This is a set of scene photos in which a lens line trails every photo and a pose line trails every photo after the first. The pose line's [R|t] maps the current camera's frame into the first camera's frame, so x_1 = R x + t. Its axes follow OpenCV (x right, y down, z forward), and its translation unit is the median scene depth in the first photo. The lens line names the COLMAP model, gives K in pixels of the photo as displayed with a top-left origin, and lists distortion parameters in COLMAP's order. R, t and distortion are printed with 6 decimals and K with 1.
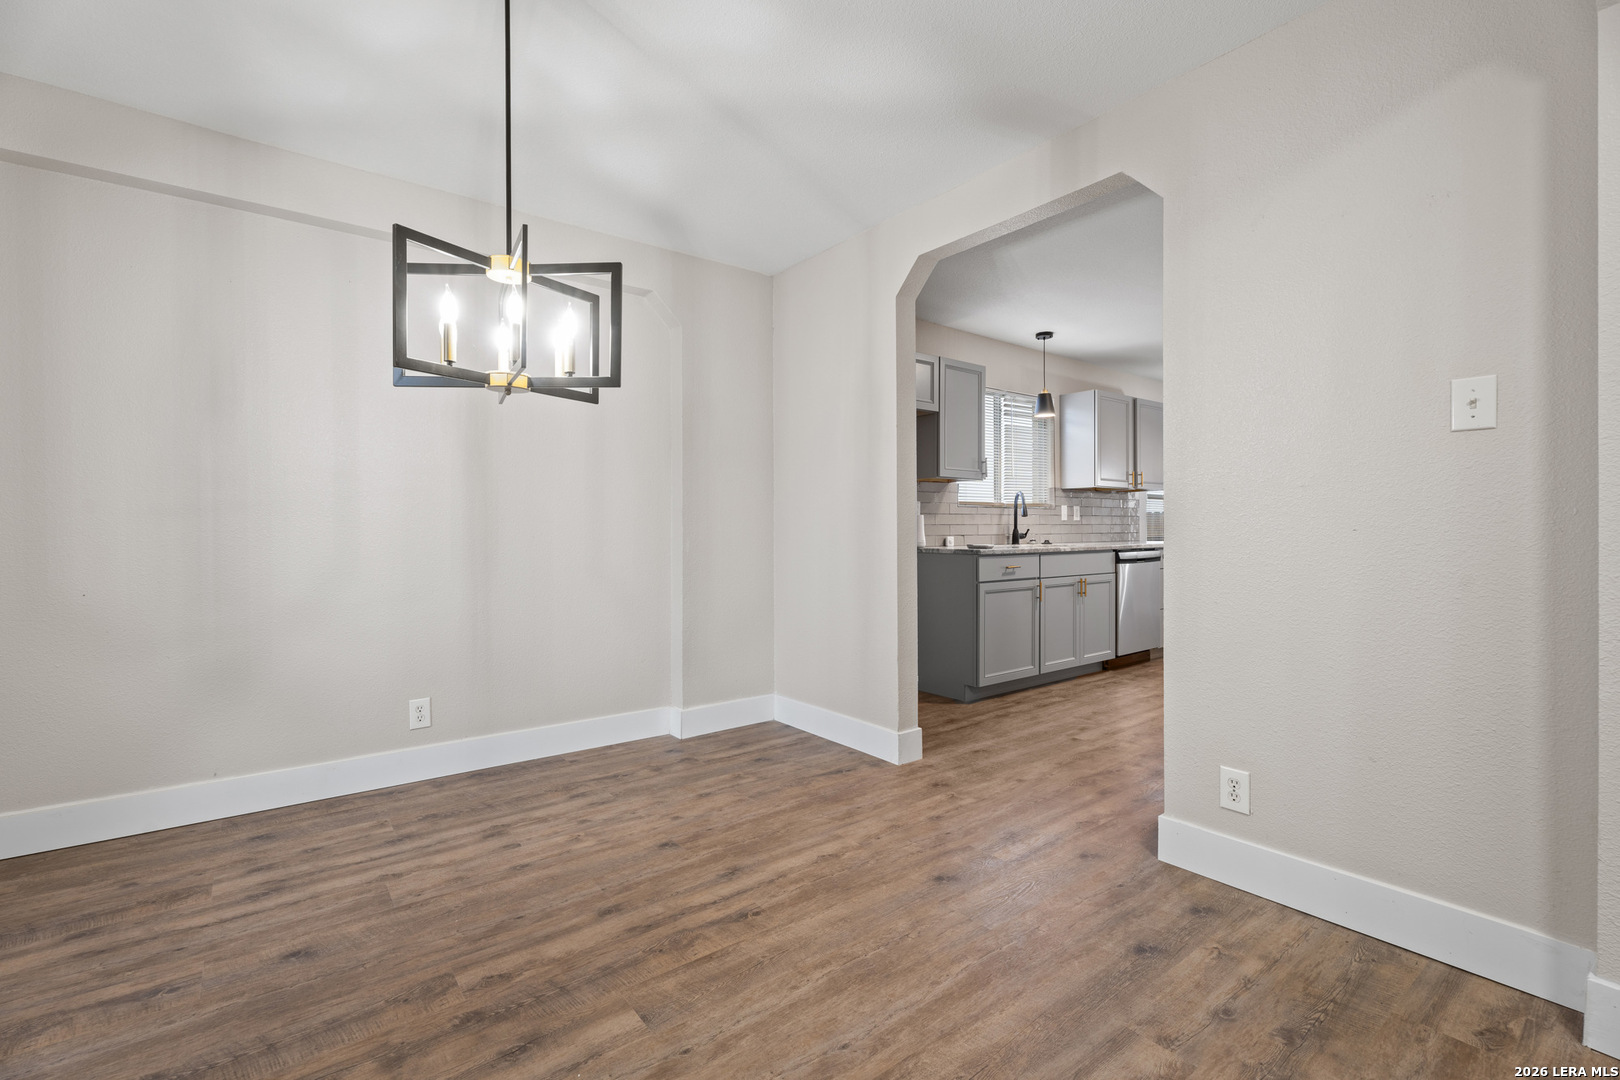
lens RADIAL K [[712.8, 0, 798.7], [0, 712.8, 539.3], [0, 0, 1]] dist [-0.002416, -0.000545]
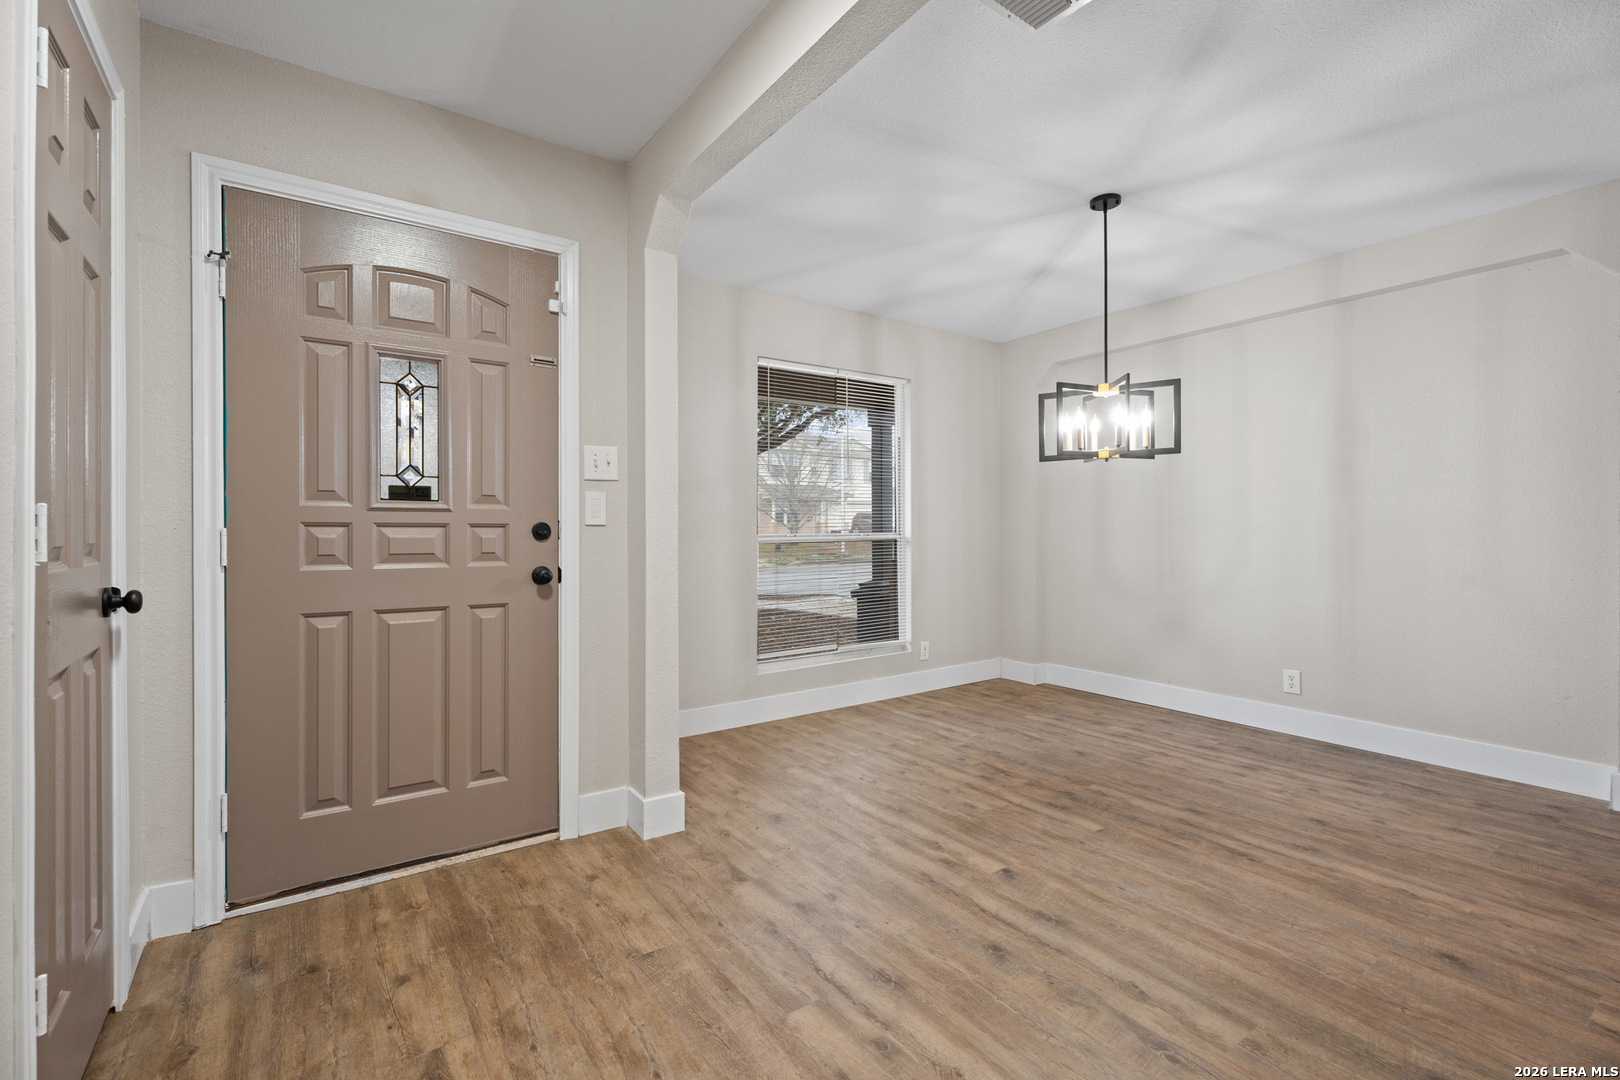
lens RADIAL K [[712.8, 0, 808.3], [0, 712.8, 533.7], [0, 0, 1]] dist [-0.002416, -0.000545]
pose [[-0.043971, 0.005364, -0.999018, 1.111622], [-0.010281, 0.999930, 0.005821, -0.024629], [0.998980, 0.010527, -0.043913, 0.280196]]
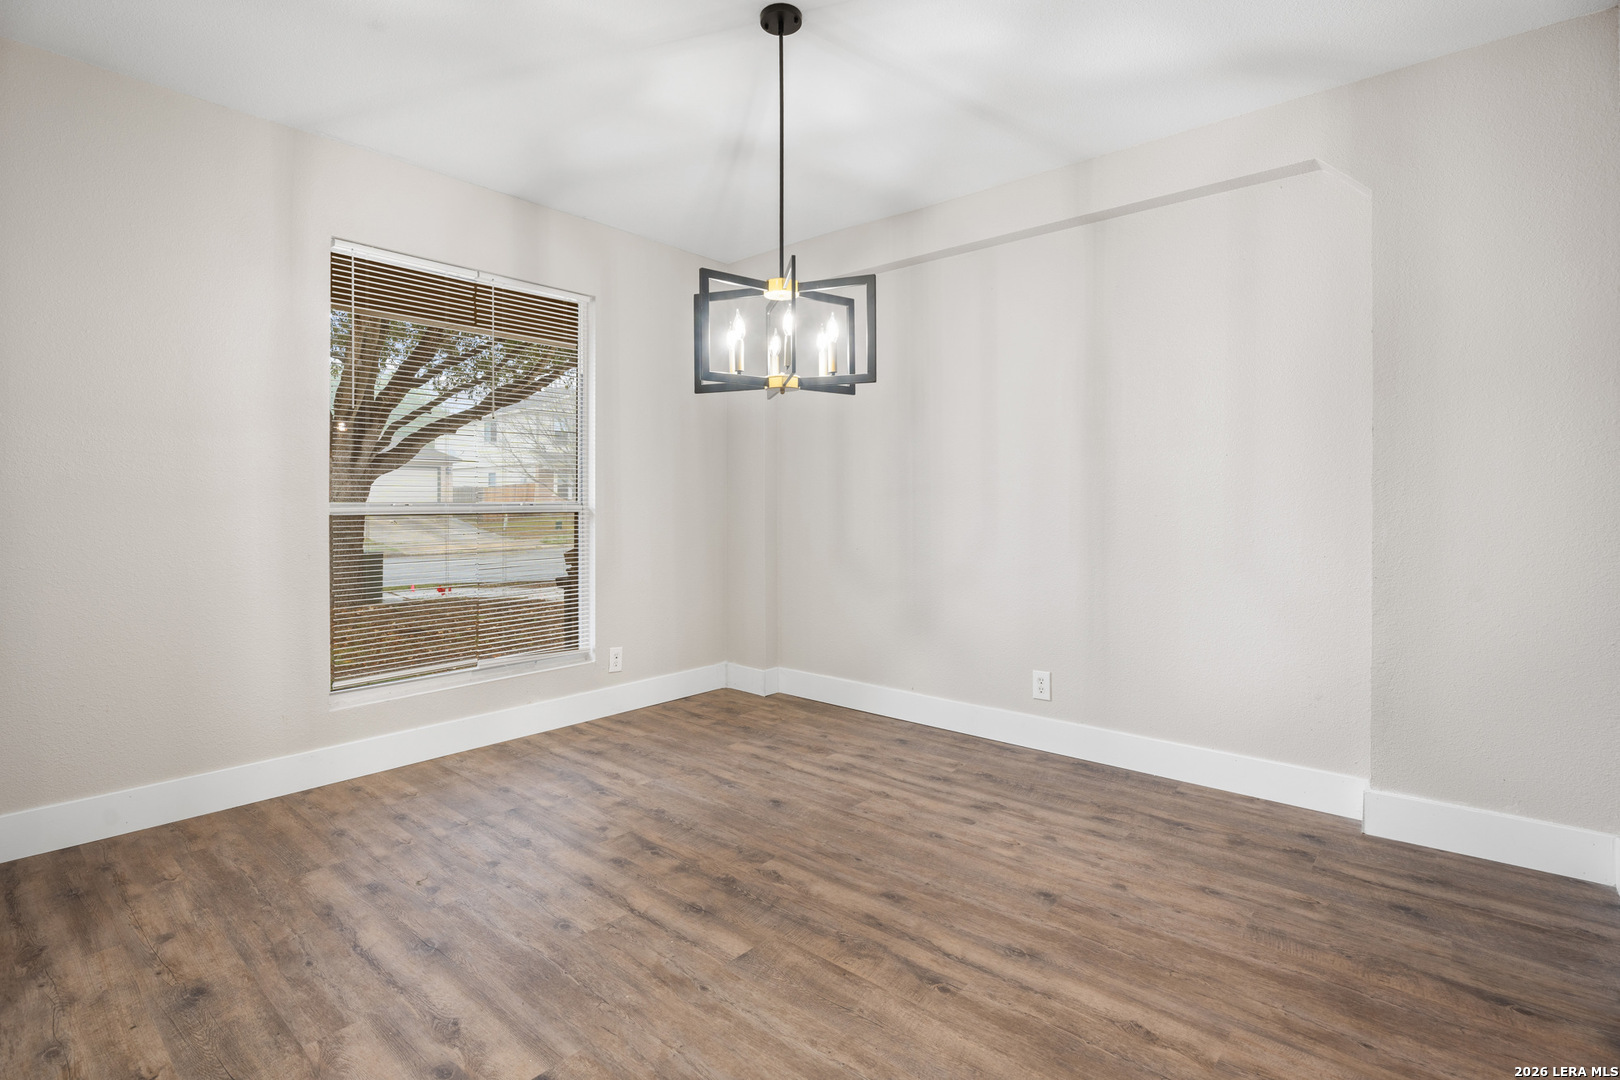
lens RADIAL K [[766.6, 0, 804.7], [0, 766.6, 506.9], [0, 0, 1]] dist [-0.015997, 0.001436]
pose [[0.201105, 0.001389, -0.979569, 0.703811], [-0.014516, 0.999893, -0.001563, -0.011296], [0.979462, 0.014534, 0.201104, 0.630852]]
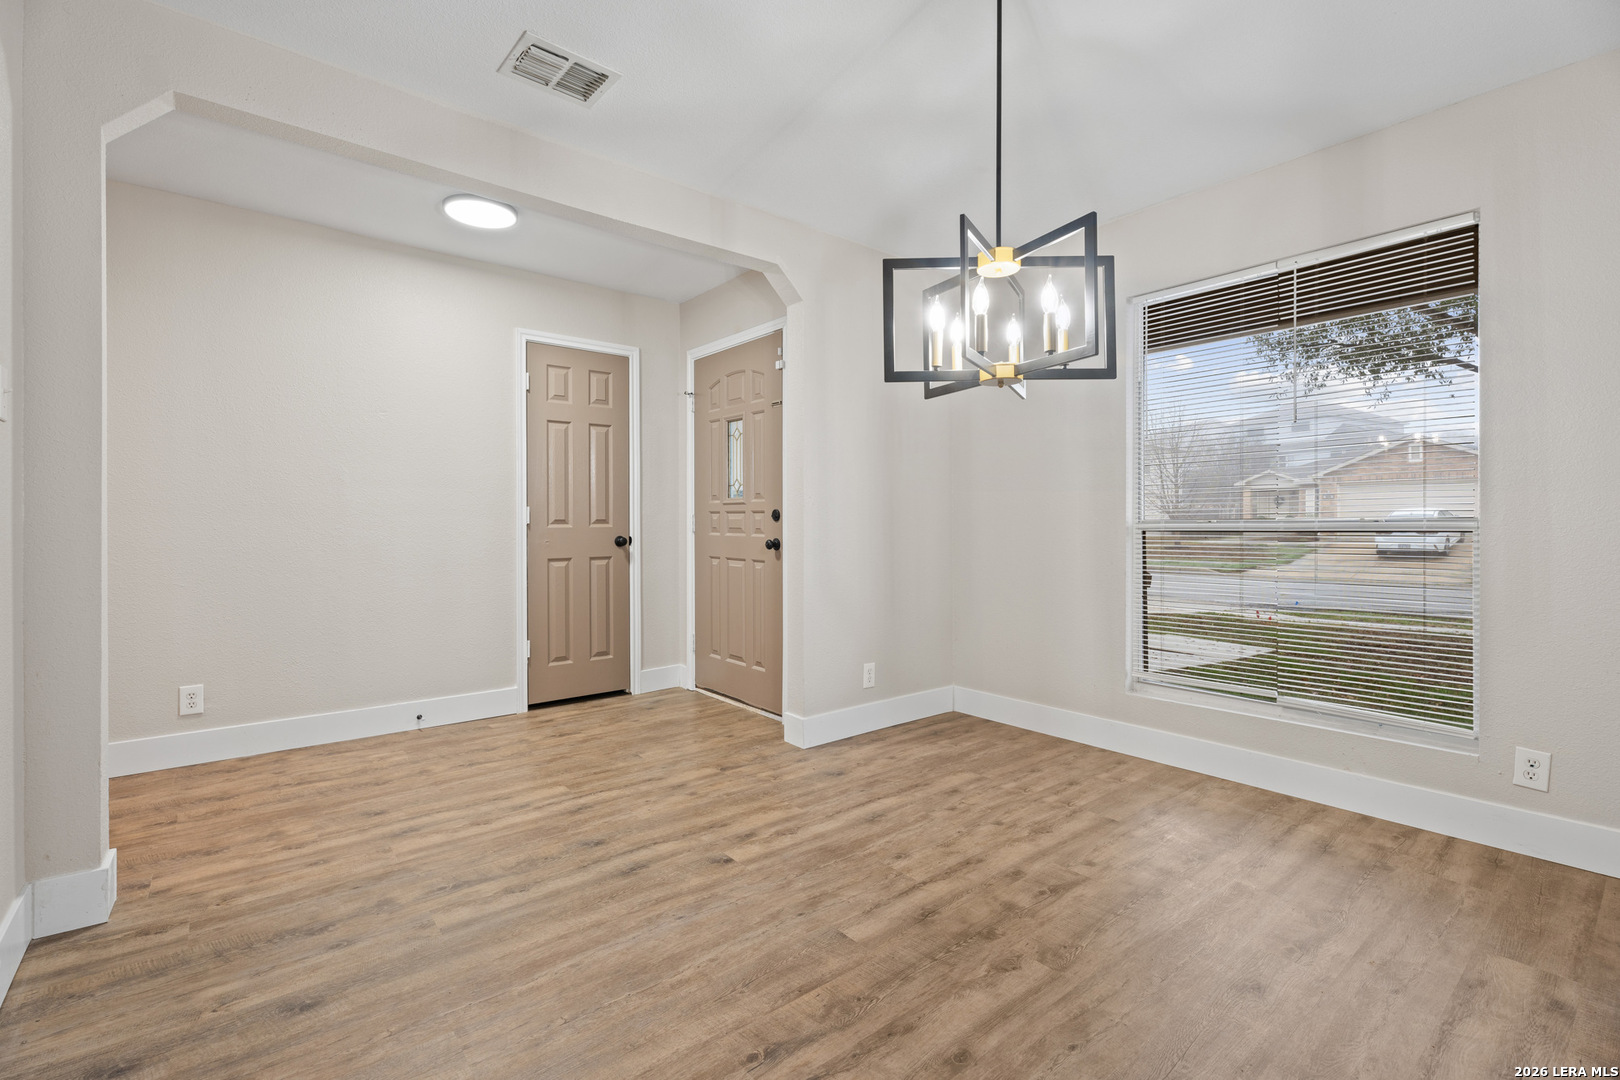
lens RADIAL K [[712.8, 0, 797.5], [0, 712.8, 526.6], [0, 0, 1]] dist [-0.002416, -0.000545]
pose [[-0.999618, -0.000622, -0.027639, -0.080034], [-0.001140, 0.999823, 0.018758, -0.022294], [0.027622, 0.018782, -0.999442, 1.614939]]
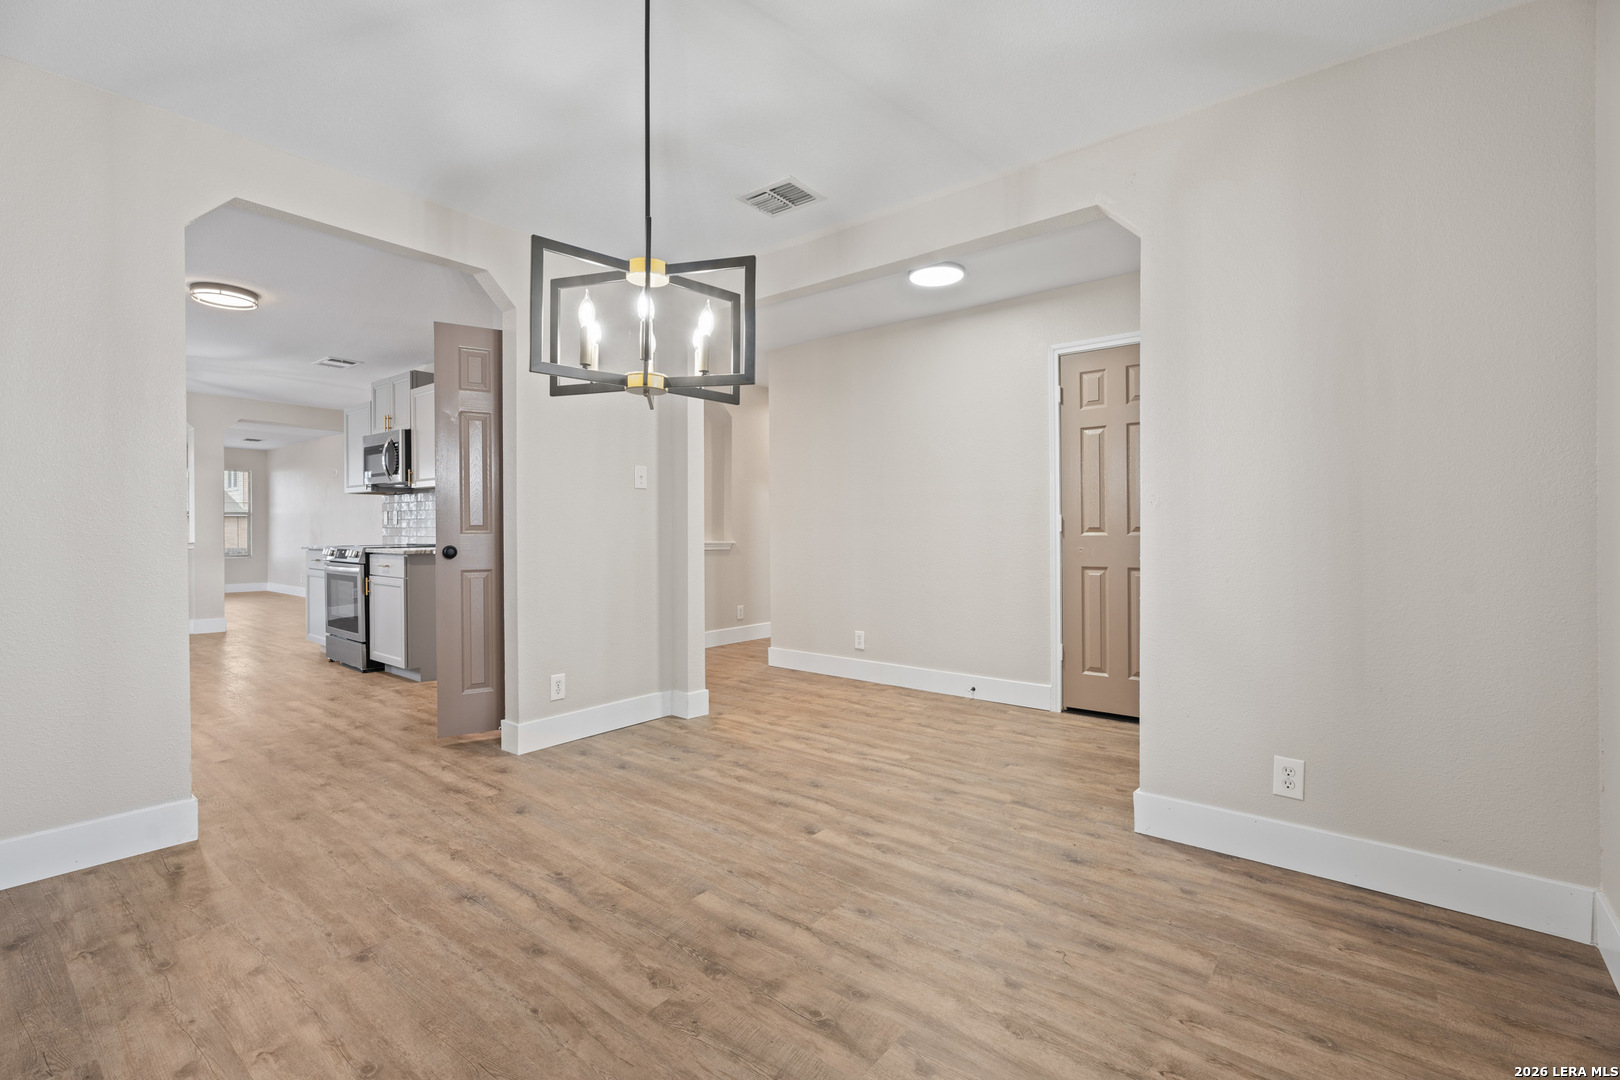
lens RADIAL K [[712.8, 0, 817.5], [0, 712.8, 544.2], [0, 0, 1]] dist [-0.002416, -0.000545]
pose [[-0.246067, -0.018396, 0.969078, -1.171316], [0.014907, 0.999630, 0.022761, -0.013586], [-0.969138, 0.020046, -0.245702, 0.822270]]
